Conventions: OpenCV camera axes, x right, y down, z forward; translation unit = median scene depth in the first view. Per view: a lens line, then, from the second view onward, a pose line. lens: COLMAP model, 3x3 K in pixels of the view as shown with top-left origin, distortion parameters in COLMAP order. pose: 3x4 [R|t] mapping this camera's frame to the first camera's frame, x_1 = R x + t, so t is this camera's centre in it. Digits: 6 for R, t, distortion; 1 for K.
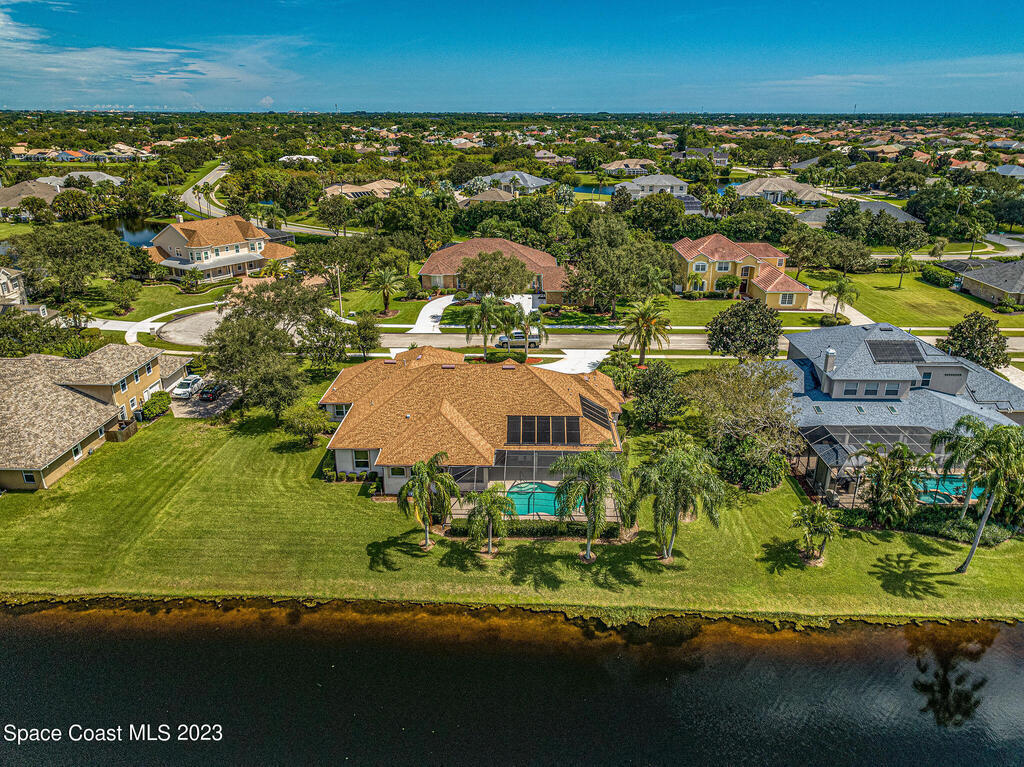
lens RADIAL K [[714.0, 0, 515.2], [0, 714.0, 380.8], [0, 0, 1]] dist [-0.006811, 0.018985]
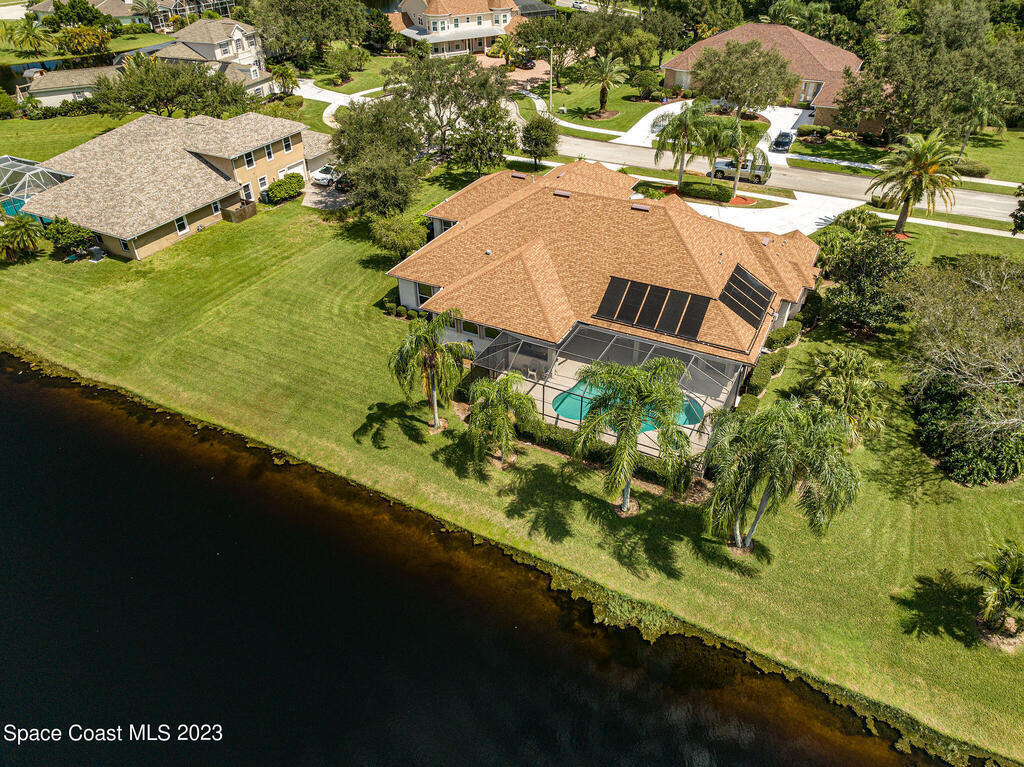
lens RADIAL K [[714.0, 0, 515.2], [0, 714.0, 380.8], [0, 0, 1]] dist [-0.006811, 0.018985]
pose [[0.897373, 0.246574, -0.365955, 0.171365], [-0.144321, 0.947705, 0.284653, -0.037560], [0.417006, -0.202625, 0.886030, 0.277489]]
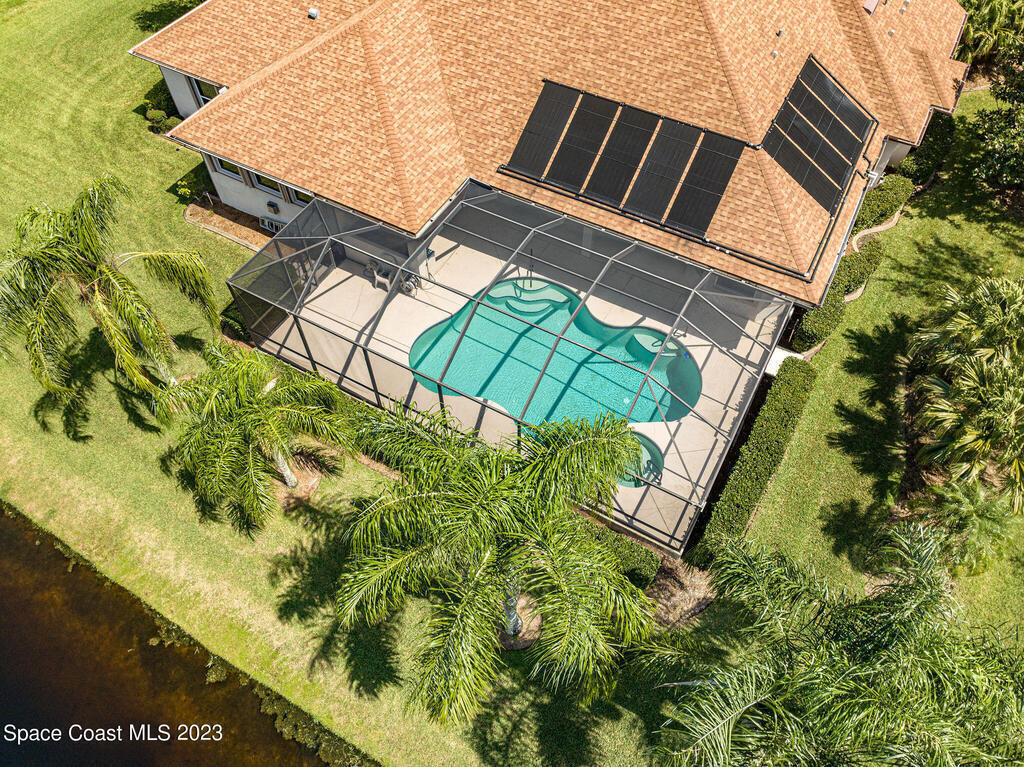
lens RADIAL K [[714.0, 0, 515.2], [0, 714.0, 380.8], [0, 0, 1]] dist [-0.006811, 0.018985]
pose [[0.884654, 0.379750, -0.270514, 0.112623], [-0.165221, 0.797872, 0.579743, -0.029769], [0.435993, -0.468178, 0.768583, 0.597458]]
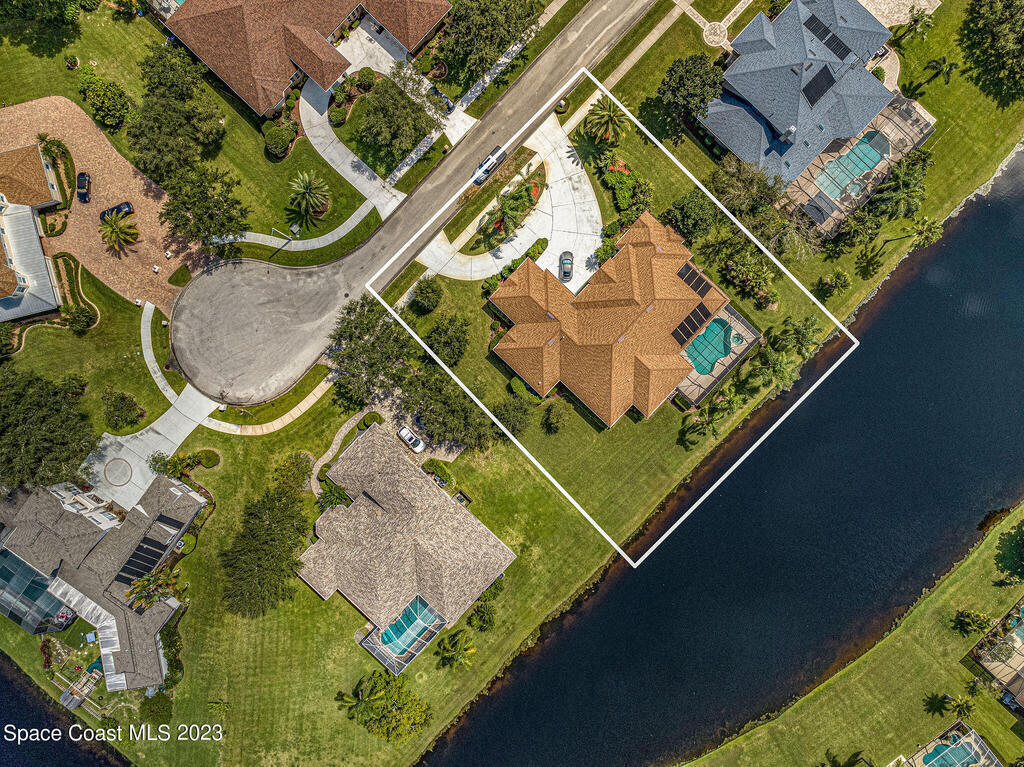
lens RADIAL K [[714.0, 0, 515.2], [0, 714.0, 380.8], [0, 0, 1]] dist [-0.006811, 0.018985]
pose [[0.673313, -0.739210, -0.014790, -0.269656], [0.273305, 0.230254, 0.933963, -1.366204], [-0.686989, -0.632892, 0.357063, 0.544404]]
